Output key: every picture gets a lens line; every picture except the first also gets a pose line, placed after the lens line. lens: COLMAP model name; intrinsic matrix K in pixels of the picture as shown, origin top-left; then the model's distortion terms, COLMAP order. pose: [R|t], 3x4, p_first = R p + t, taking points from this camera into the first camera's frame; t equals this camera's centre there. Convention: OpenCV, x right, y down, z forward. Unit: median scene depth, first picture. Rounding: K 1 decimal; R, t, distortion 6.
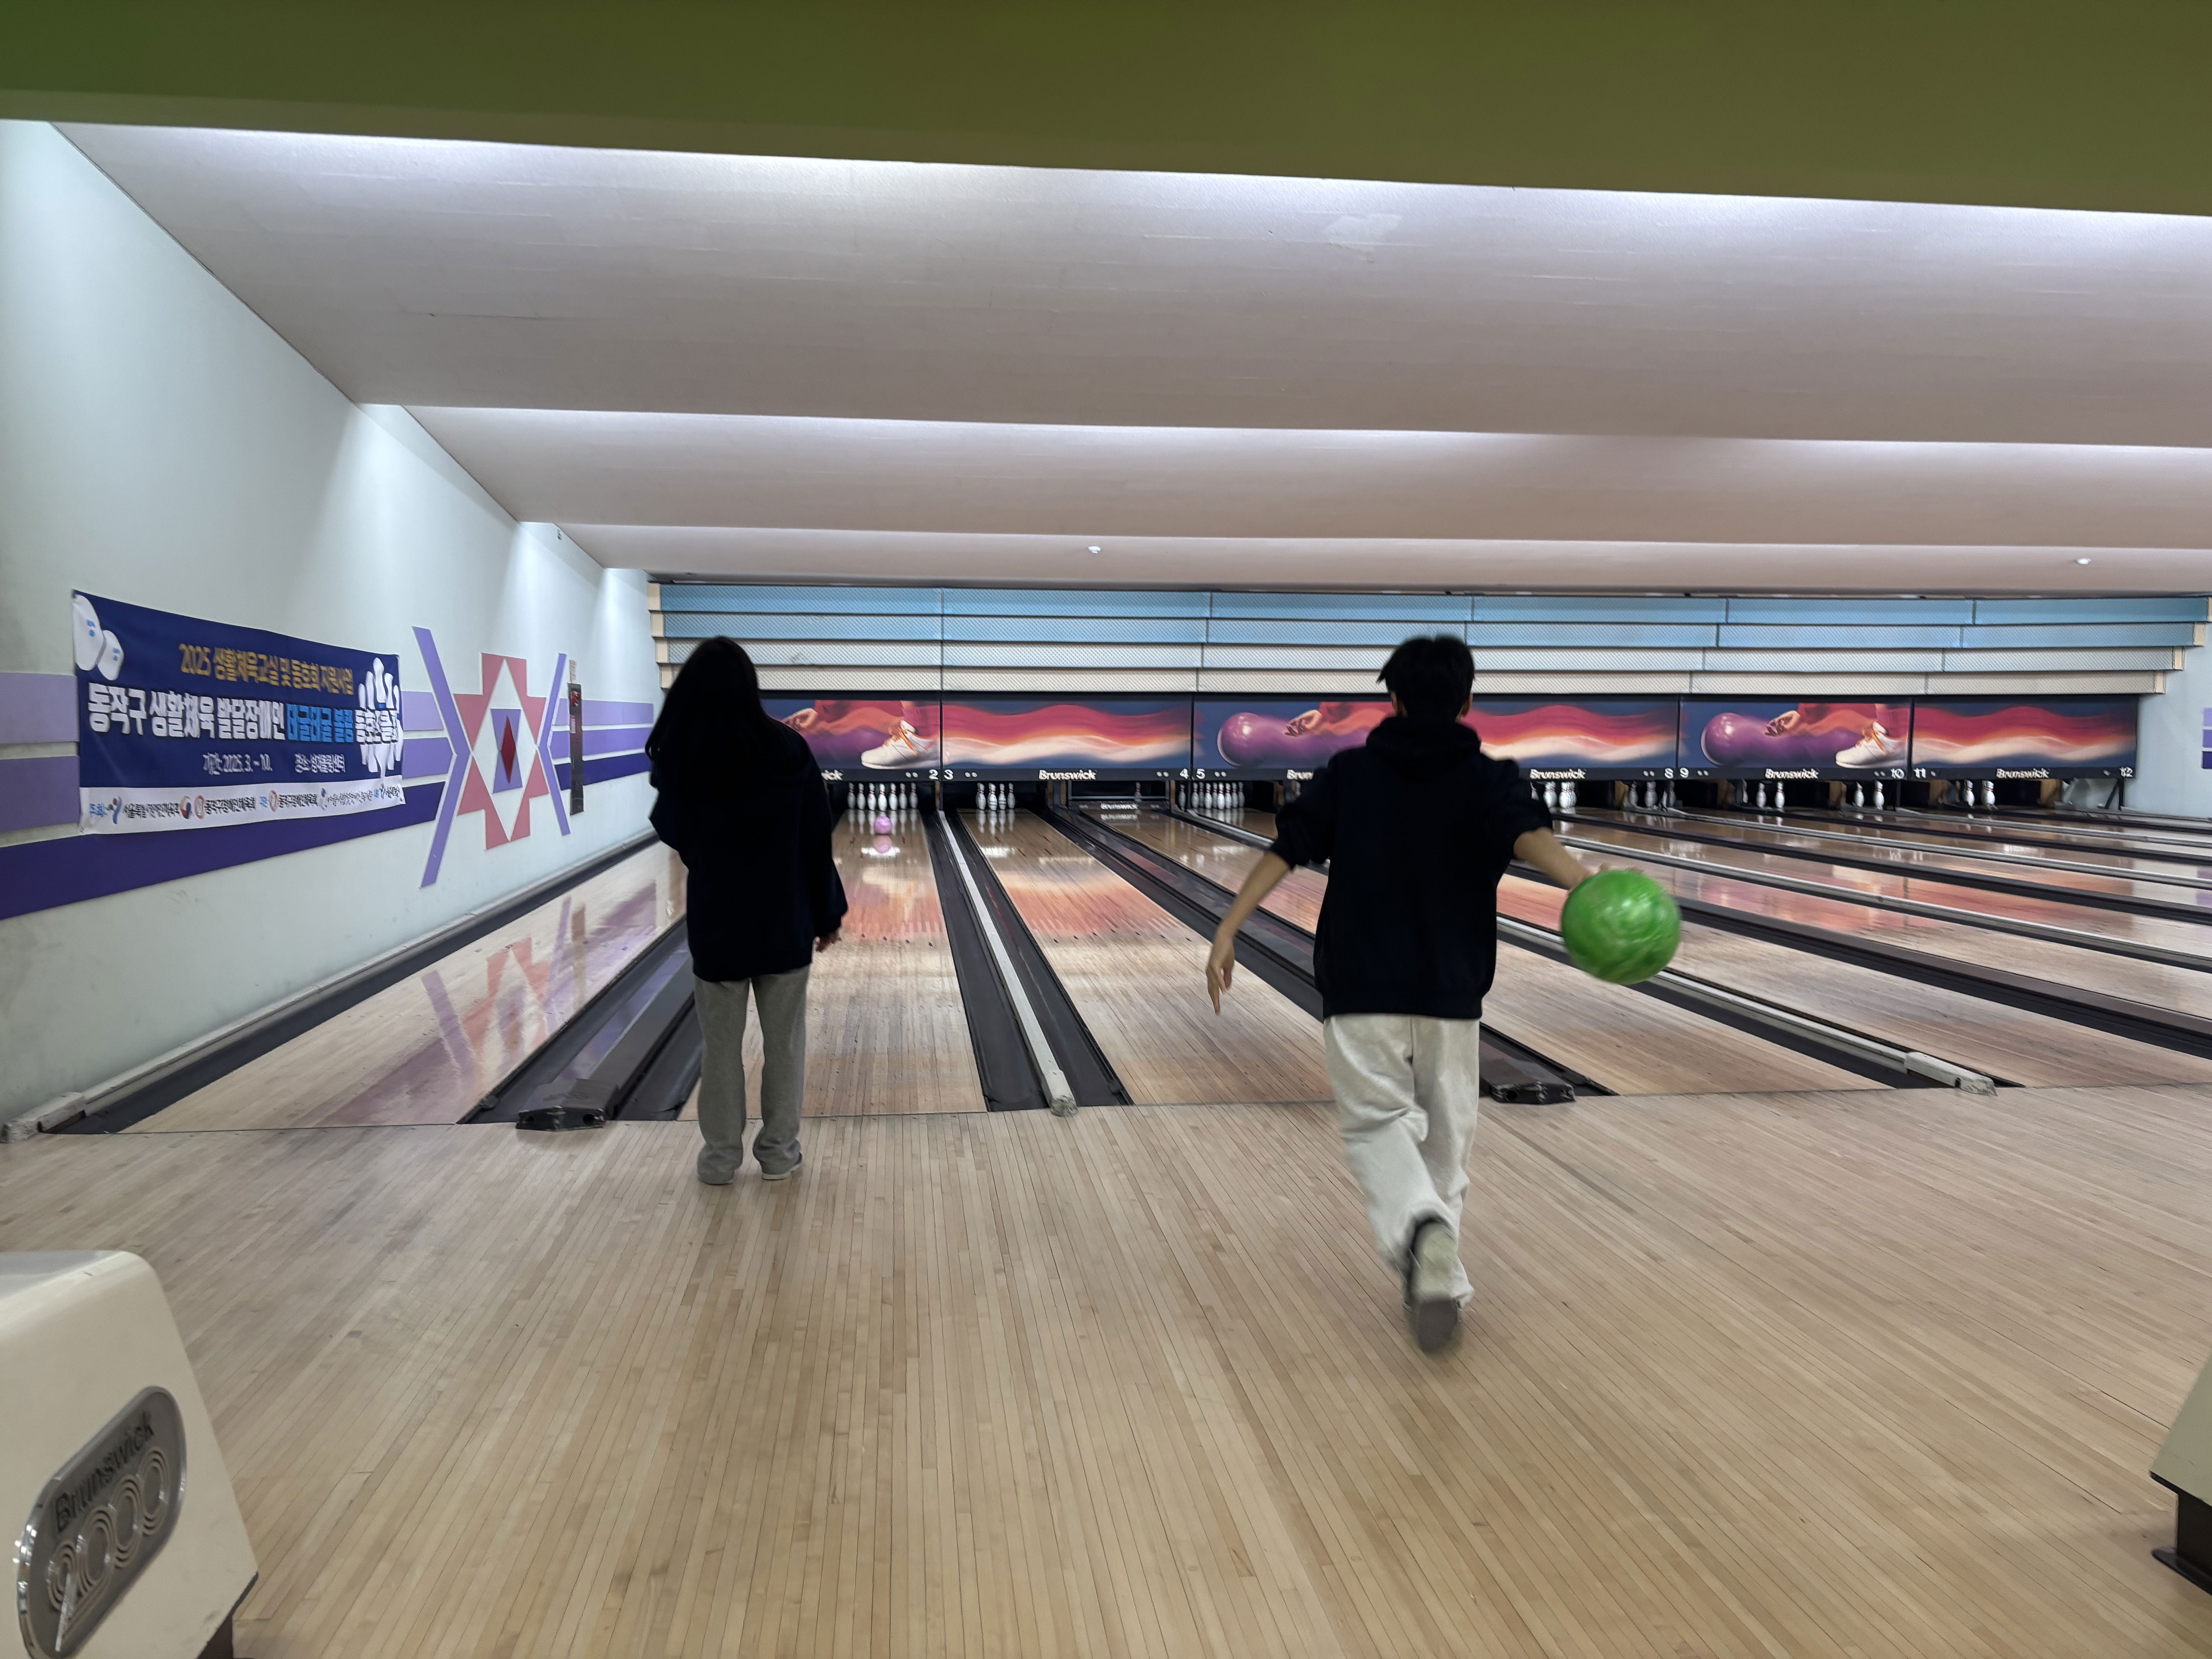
lens RADIAL K [[1653.6, 0, 1124.4], [0, 1653.6, 835.3], [0, 0, 1]] dist [0.024966, -0.040393]
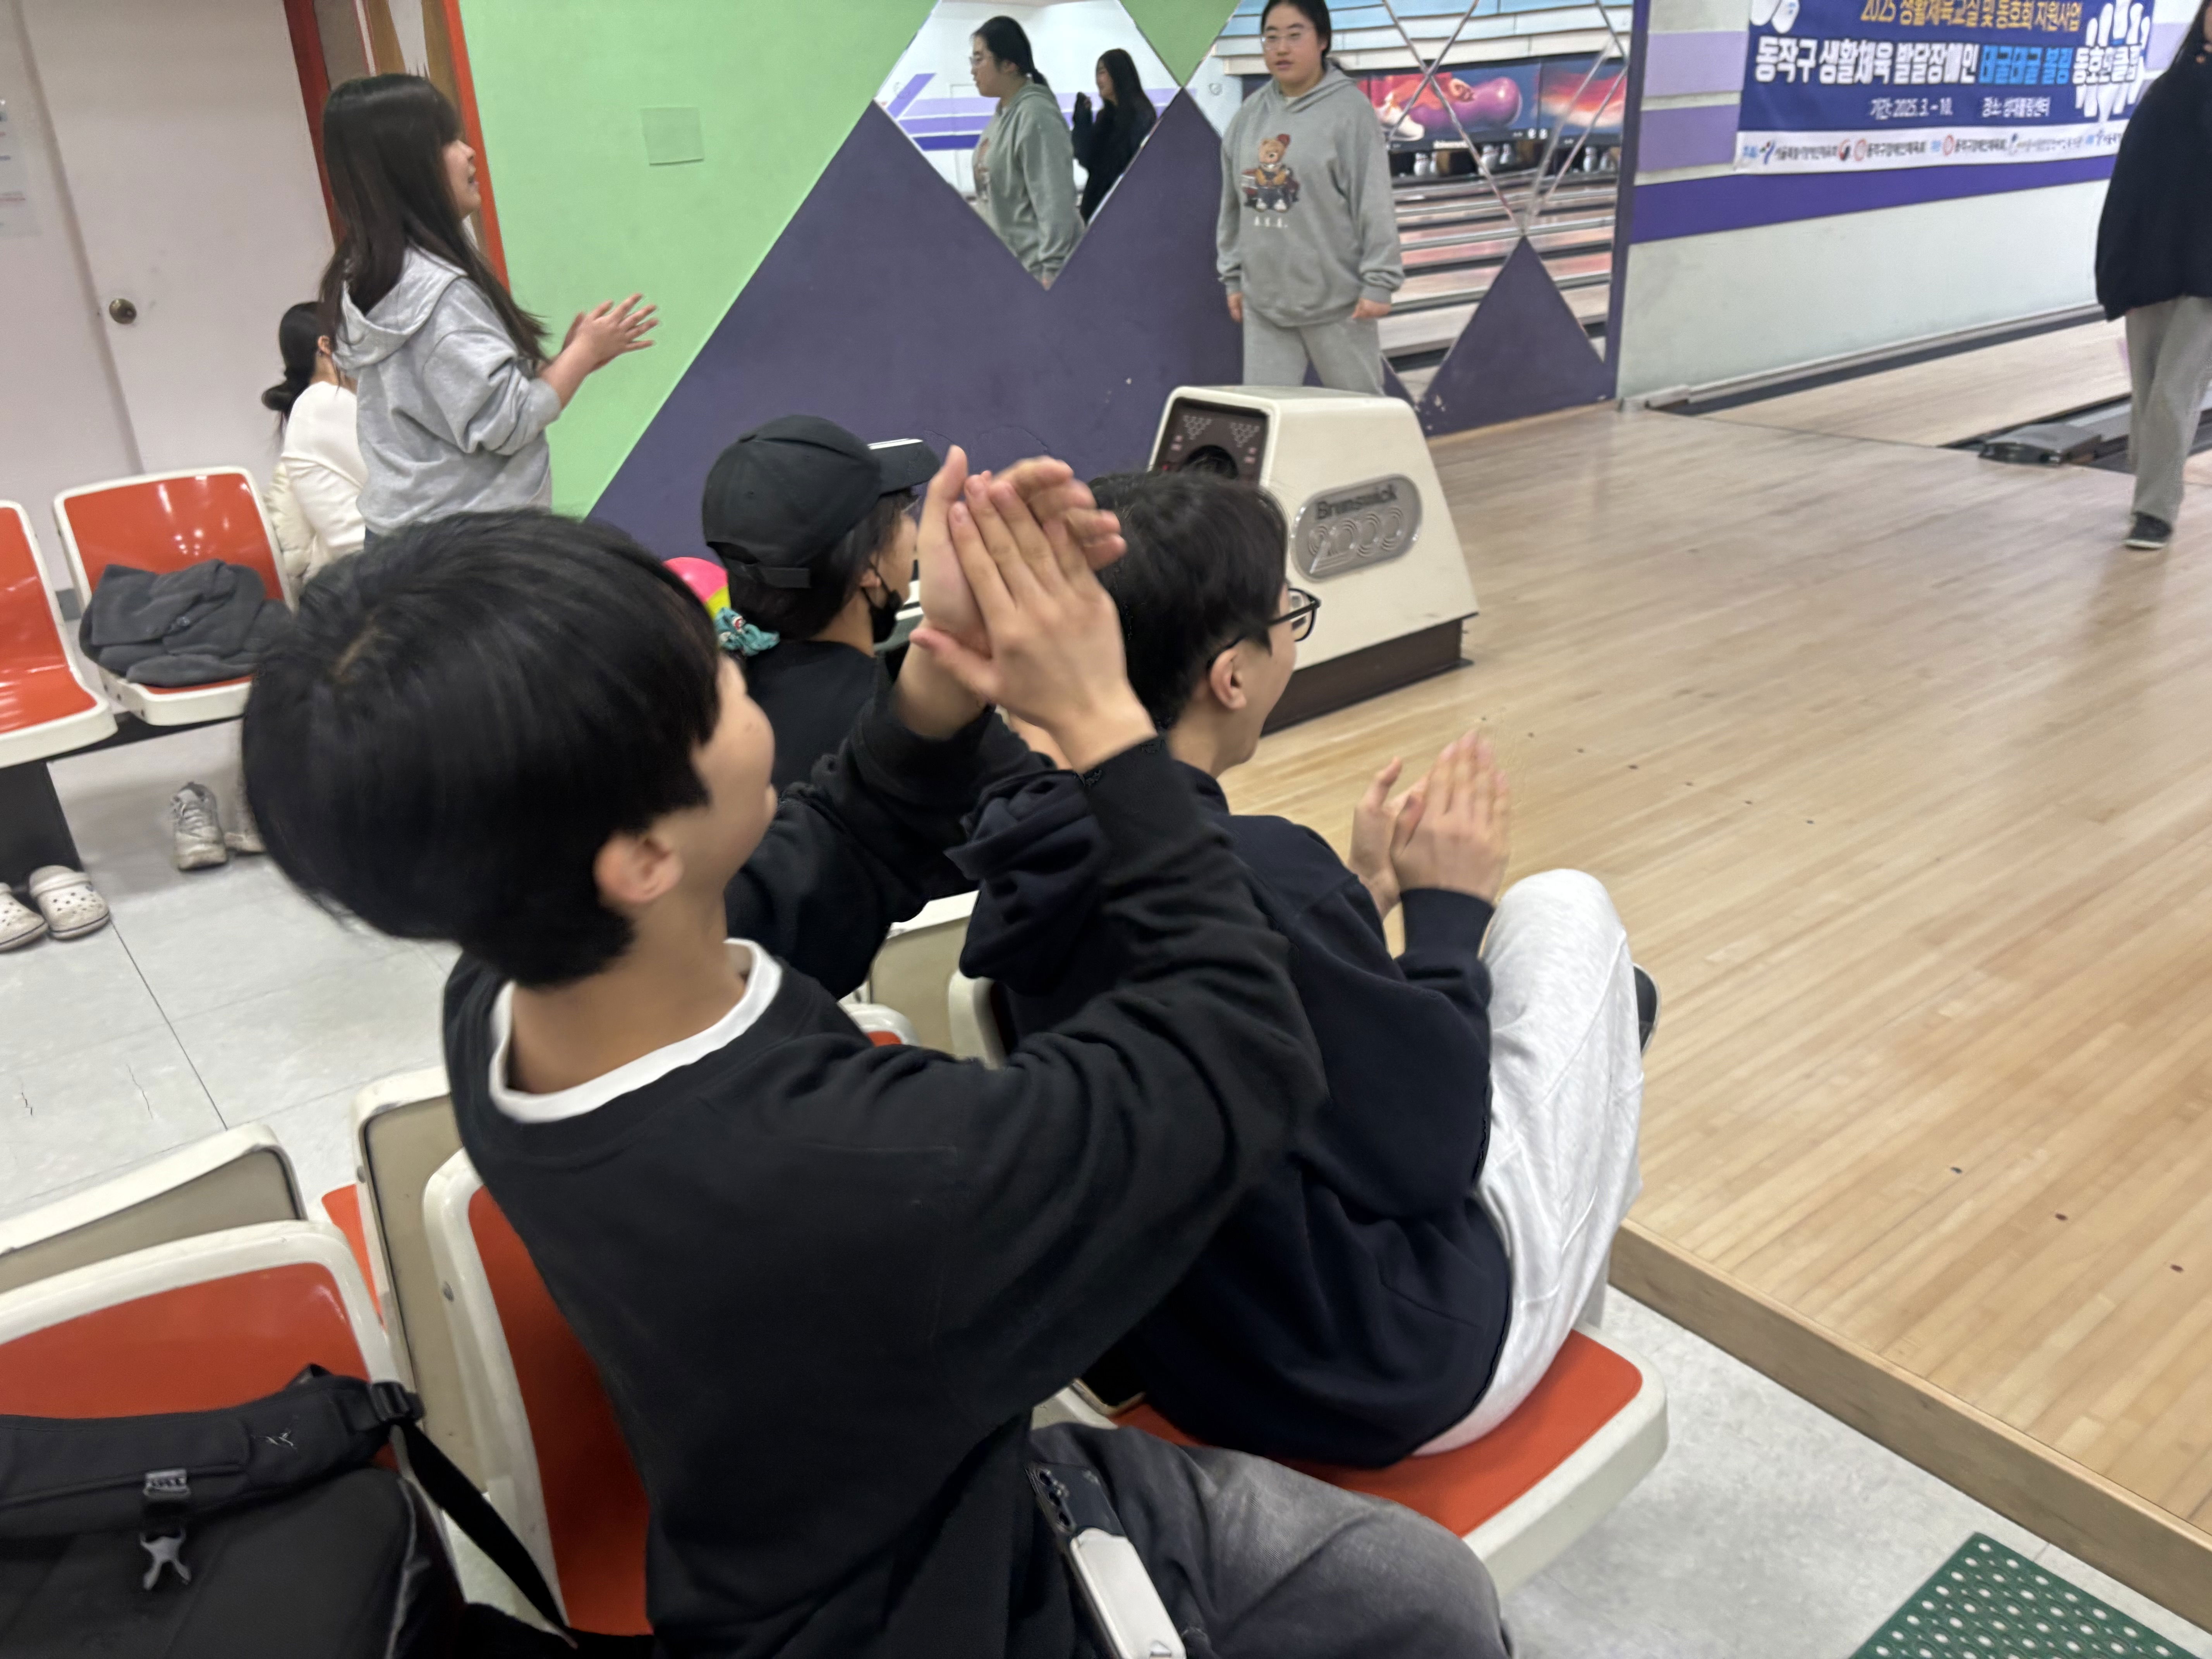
lens RADIAL K [[1653.6, 0, 1097.0], [0, 1653.6, 865.8], [0, 0, 1]] dist [0.024966, -0.040393]
pose [[0.490137, 0.335188, -0.804621, 0.211422], [-0.012940, 0.925802, 0.377787, 0.011106], [0.871550, -0.174755, 0.458107, -0.049643]]
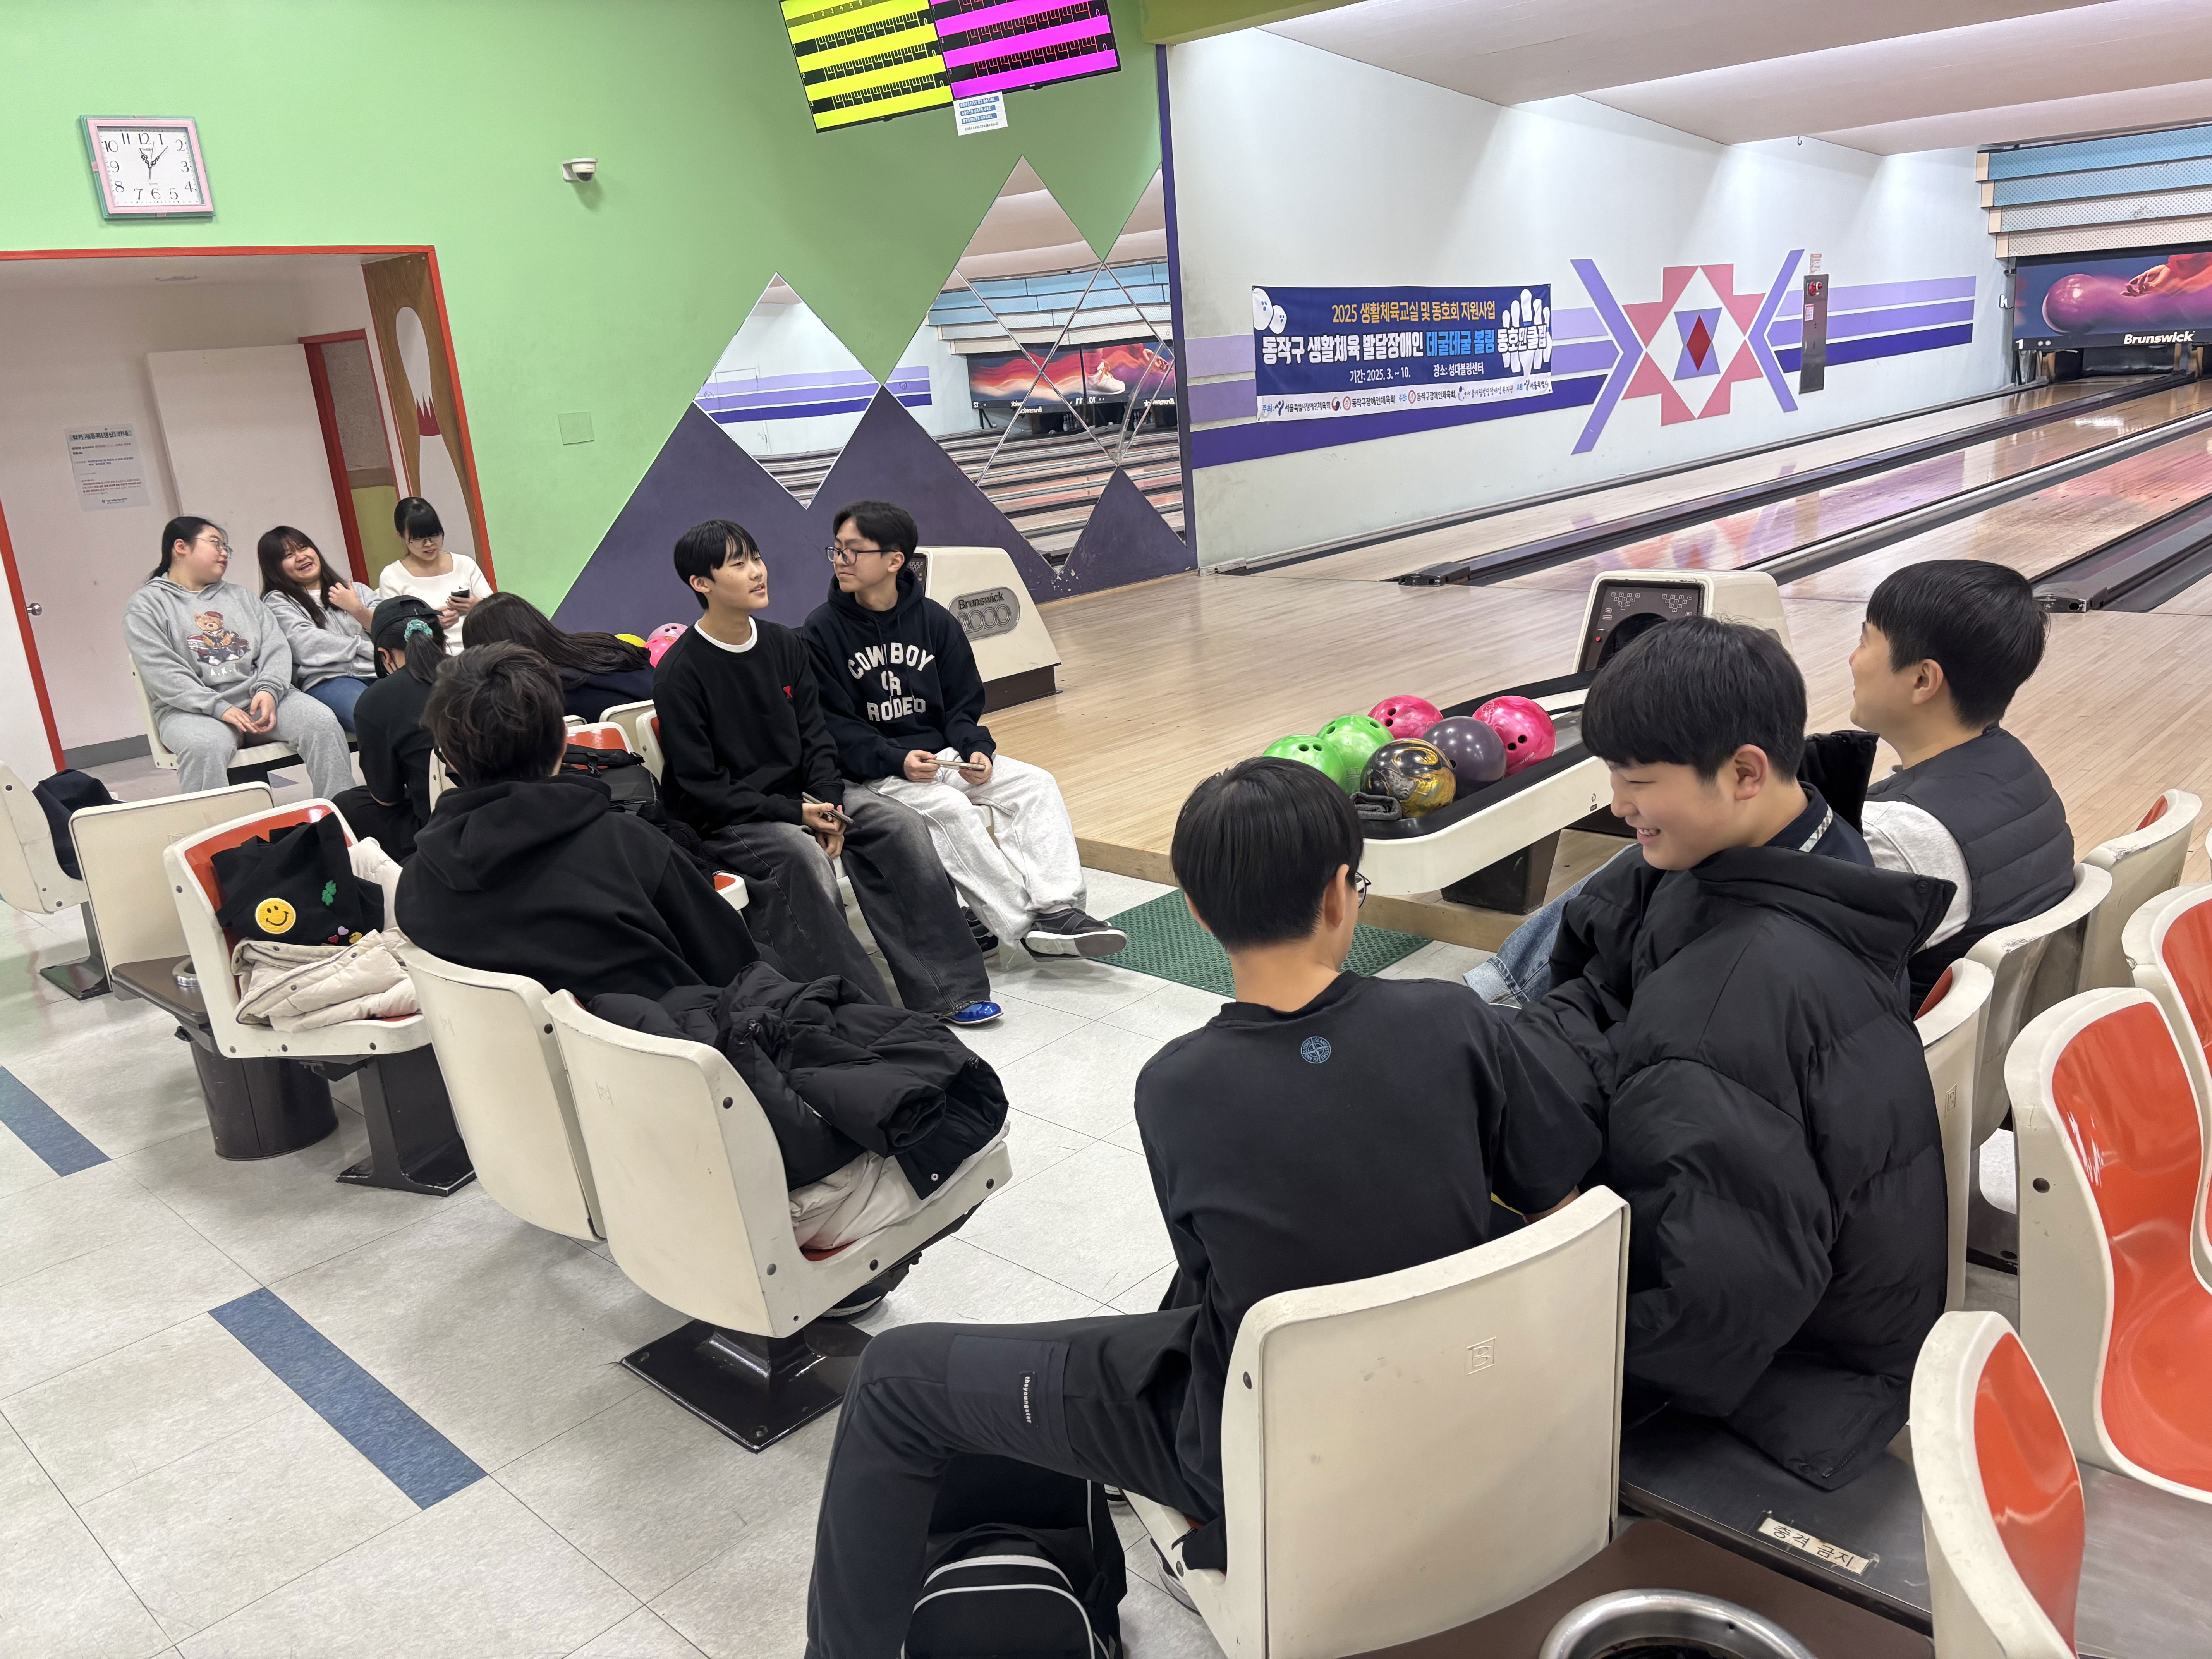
lens RADIAL K [[1653.6, 0, 1106.8], [0, 1653.6, 813.3], [0, 0, 1]] dist [0.024966, -0.040393]
pose [[0.615403, 0.151890, -0.773440, 0.531689], [0.030936, 0.975847, 0.216253, 0.014535], [0.787606, -0.157010, 0.595840, -0.216993]]
